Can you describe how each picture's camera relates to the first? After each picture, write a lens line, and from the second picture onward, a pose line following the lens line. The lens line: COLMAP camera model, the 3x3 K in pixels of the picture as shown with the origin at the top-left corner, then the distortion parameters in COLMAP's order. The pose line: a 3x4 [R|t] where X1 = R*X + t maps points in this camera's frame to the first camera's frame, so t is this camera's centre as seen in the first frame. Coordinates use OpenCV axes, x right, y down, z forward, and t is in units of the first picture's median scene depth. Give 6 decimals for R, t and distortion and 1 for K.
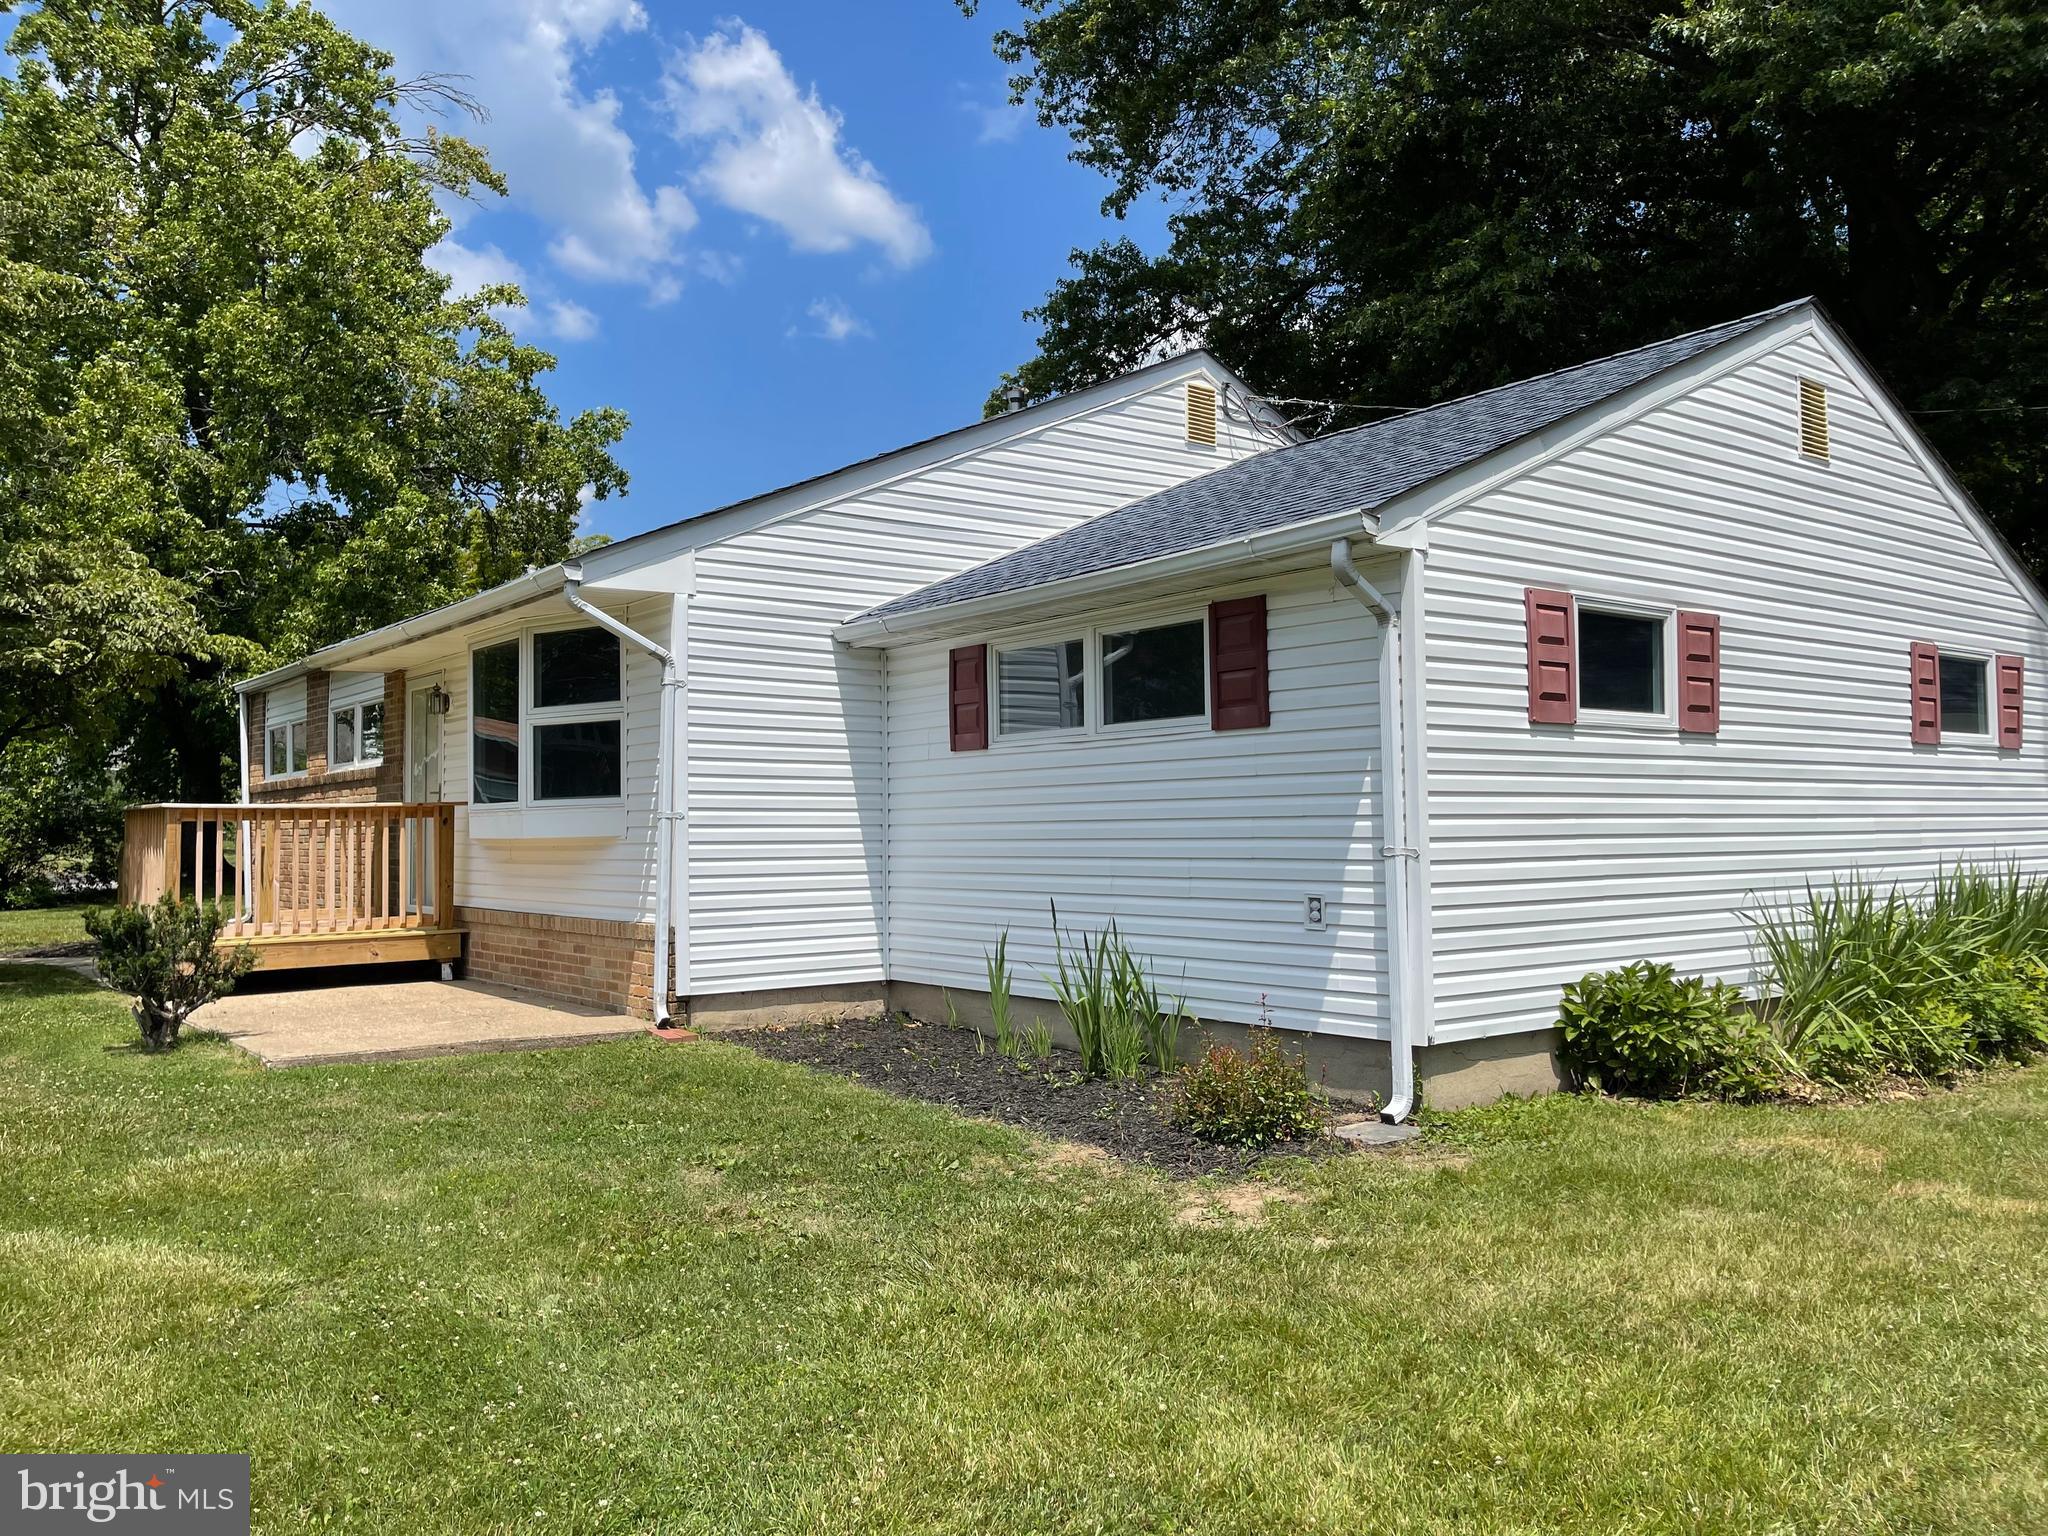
lens RADIAL K [[1567.3, 0, 1019.5], [0, 1567.3, 759.7], [0, 0, 1]] dist [0.008395, 0.000428]
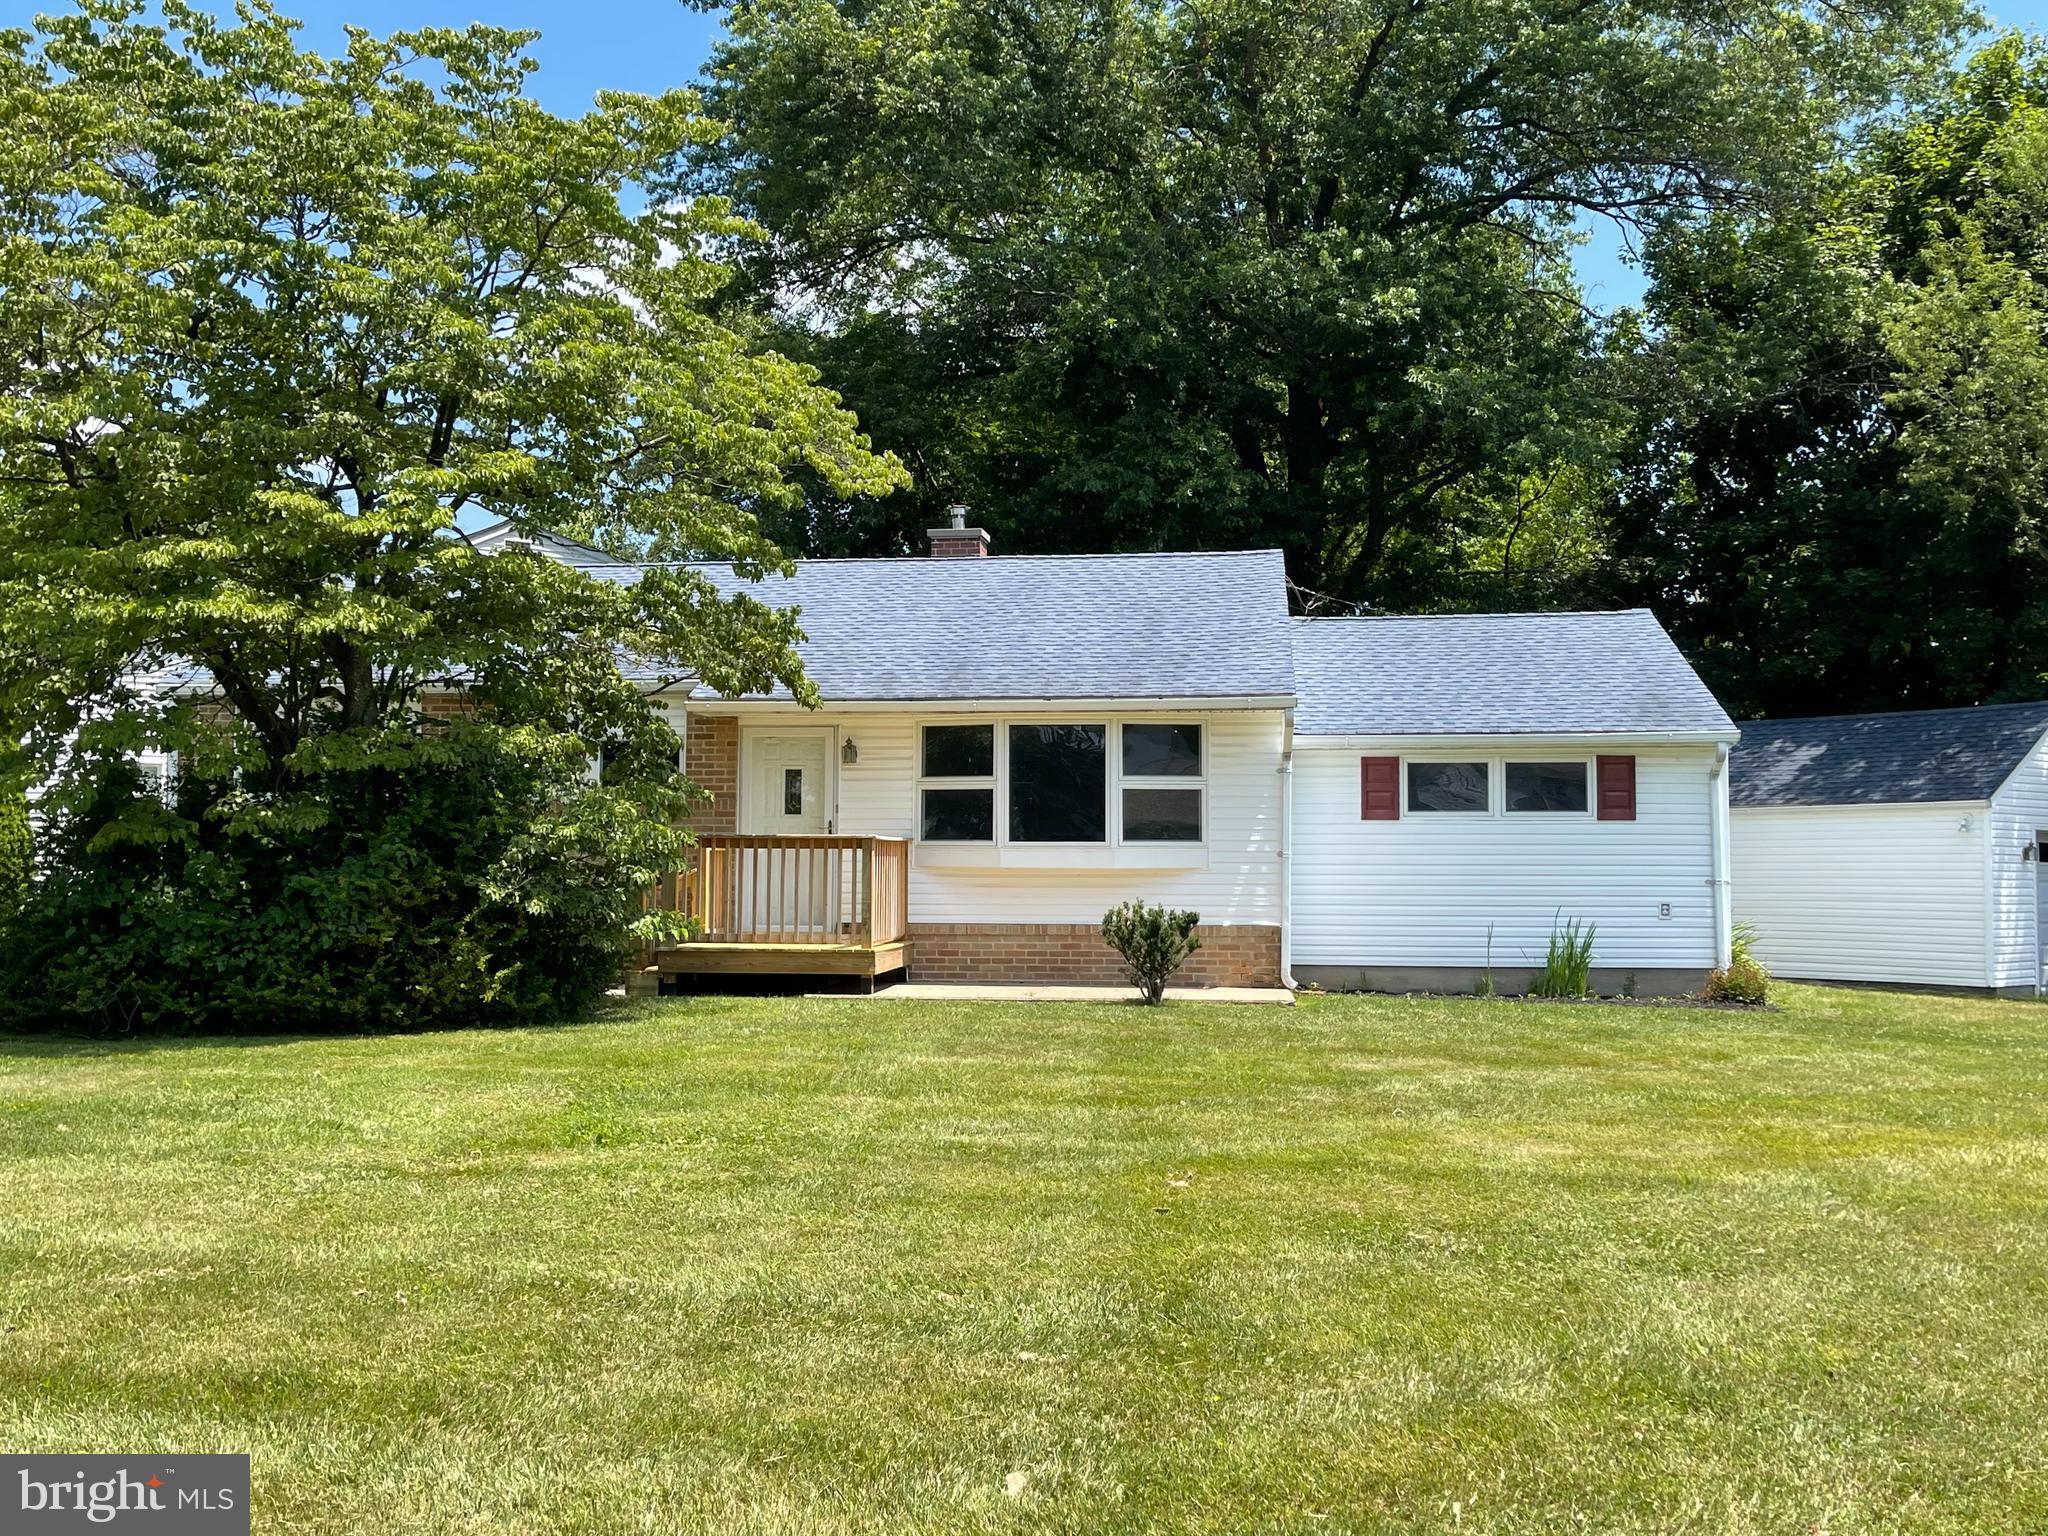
lens RADIAL K [[1958.6, 0, 1022.2], [0, 1958.6, 768.8], [0, 0, 1]] dist [0.007217, 0.000000]
pose [[0.708911, 0.053449, 0.703270, -1.748791], [-0.044116, 0.998532, -0.031420, 0.021415], [-0.703917, -0.008751, 0.710228, -0.198327]]
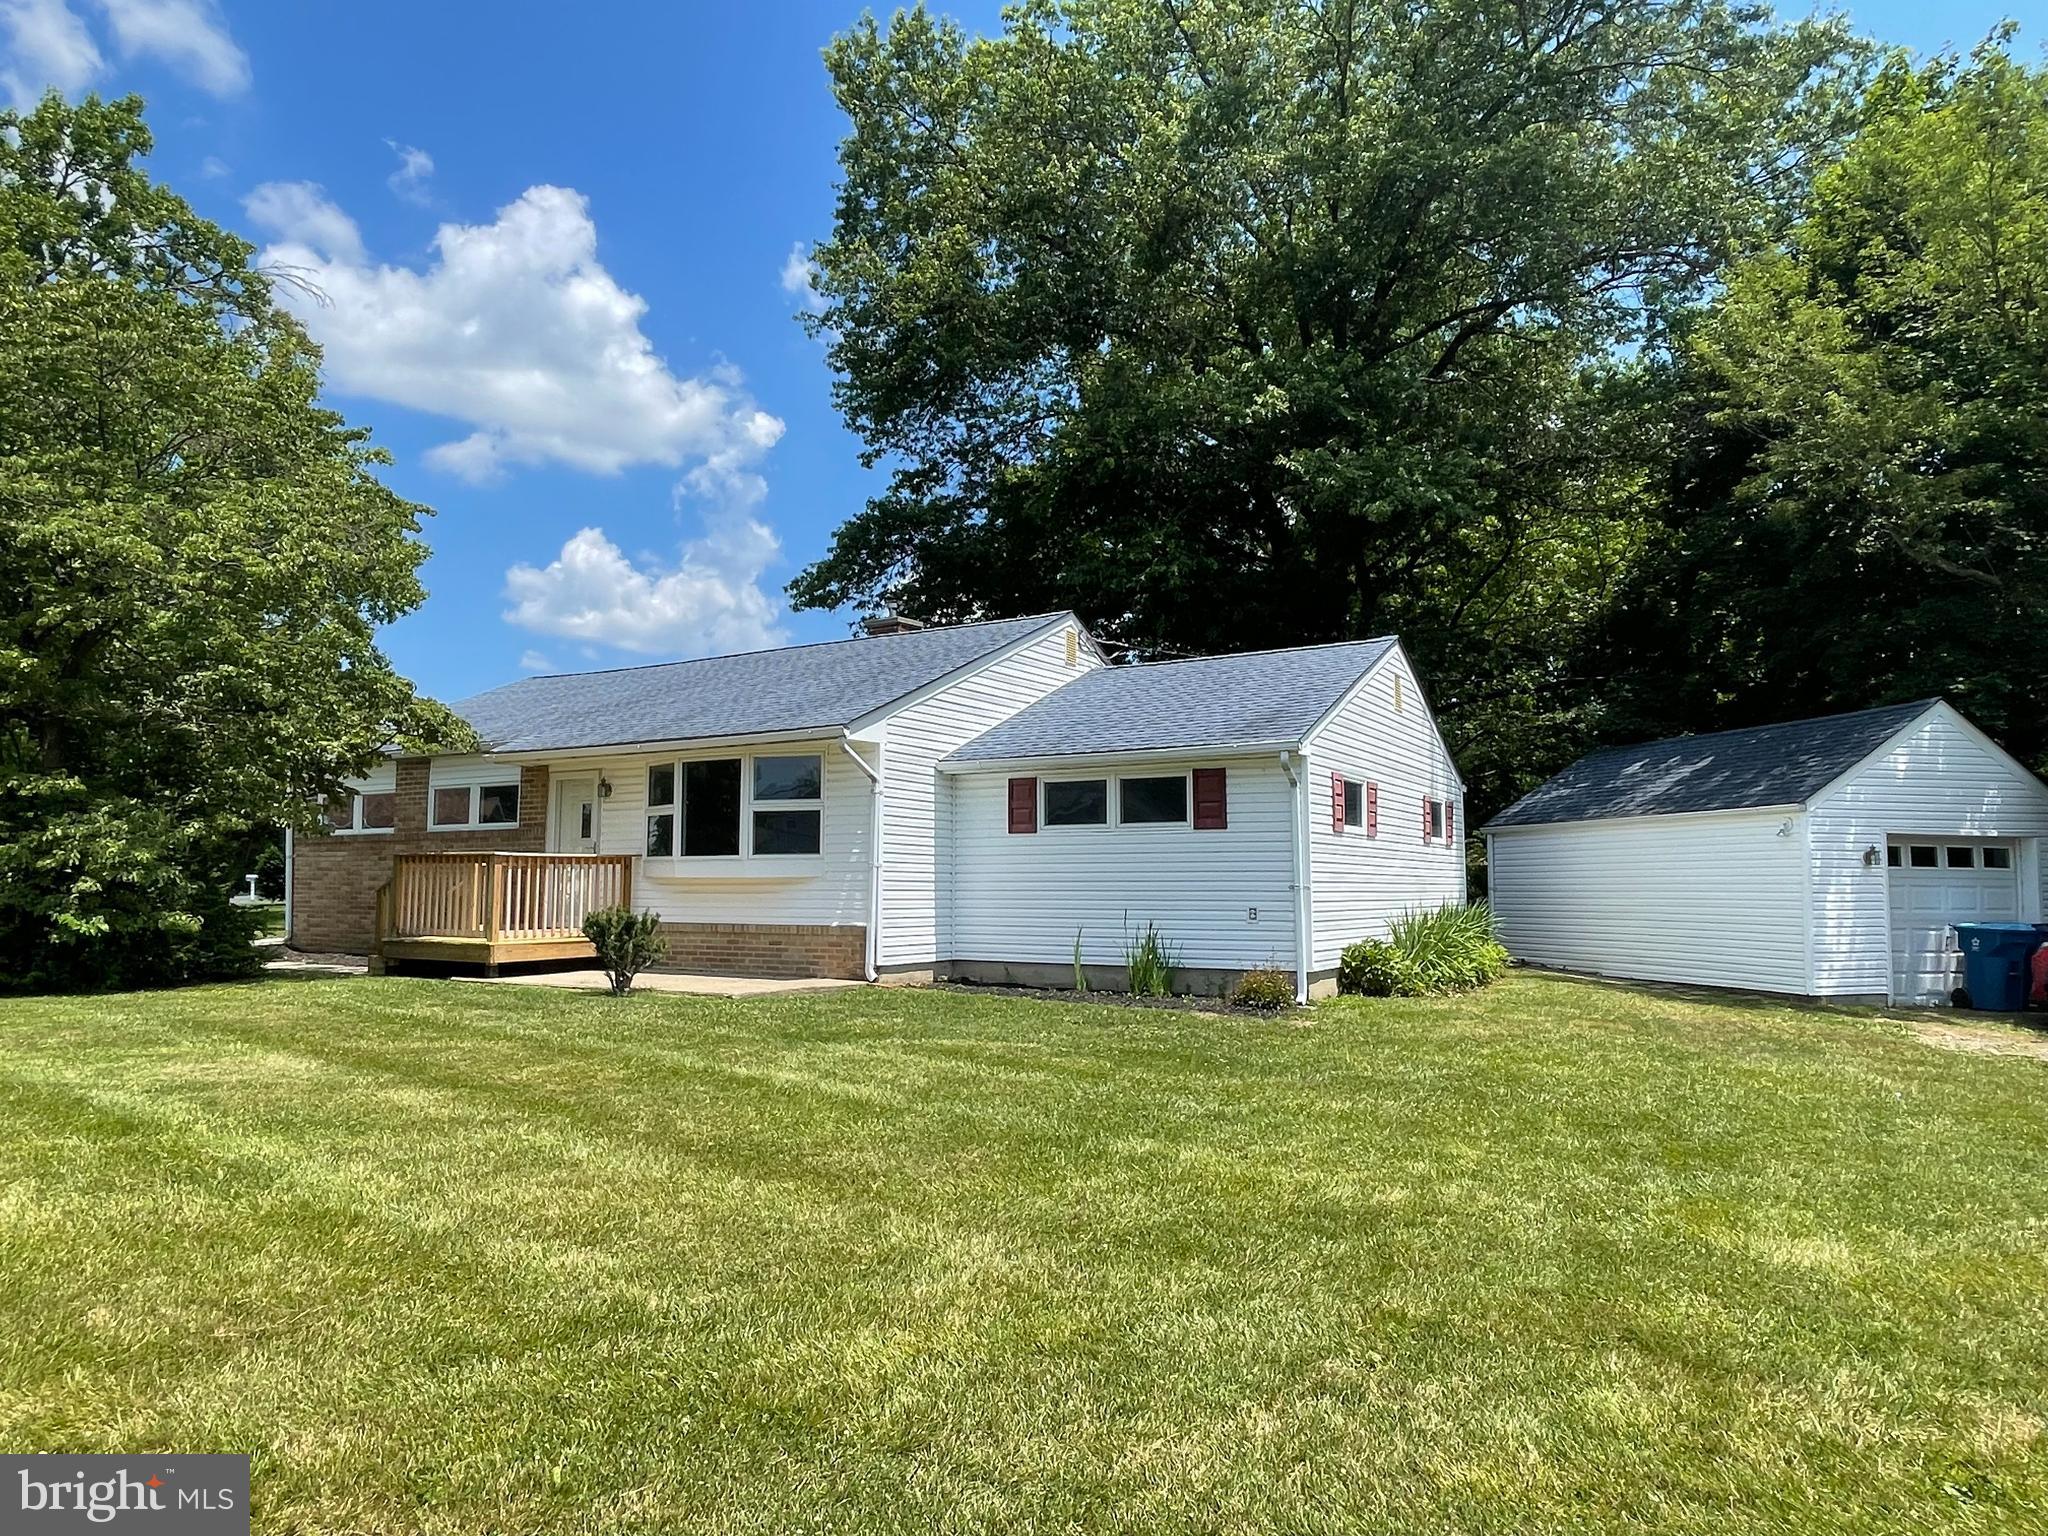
lens RADIAL K [[1268.0, 0, 1028.5], [0, 1268.0, 770.8], [0, 0, 1]] dist [0.019716, -0.000022]
pose [[0.926672, 0.045609, 0.373093, -0.594462], [-0.028302, 0.998260, -0.051737, -0.002616], [-0.374803, 0.037384, 0.926350, -0.412594]]
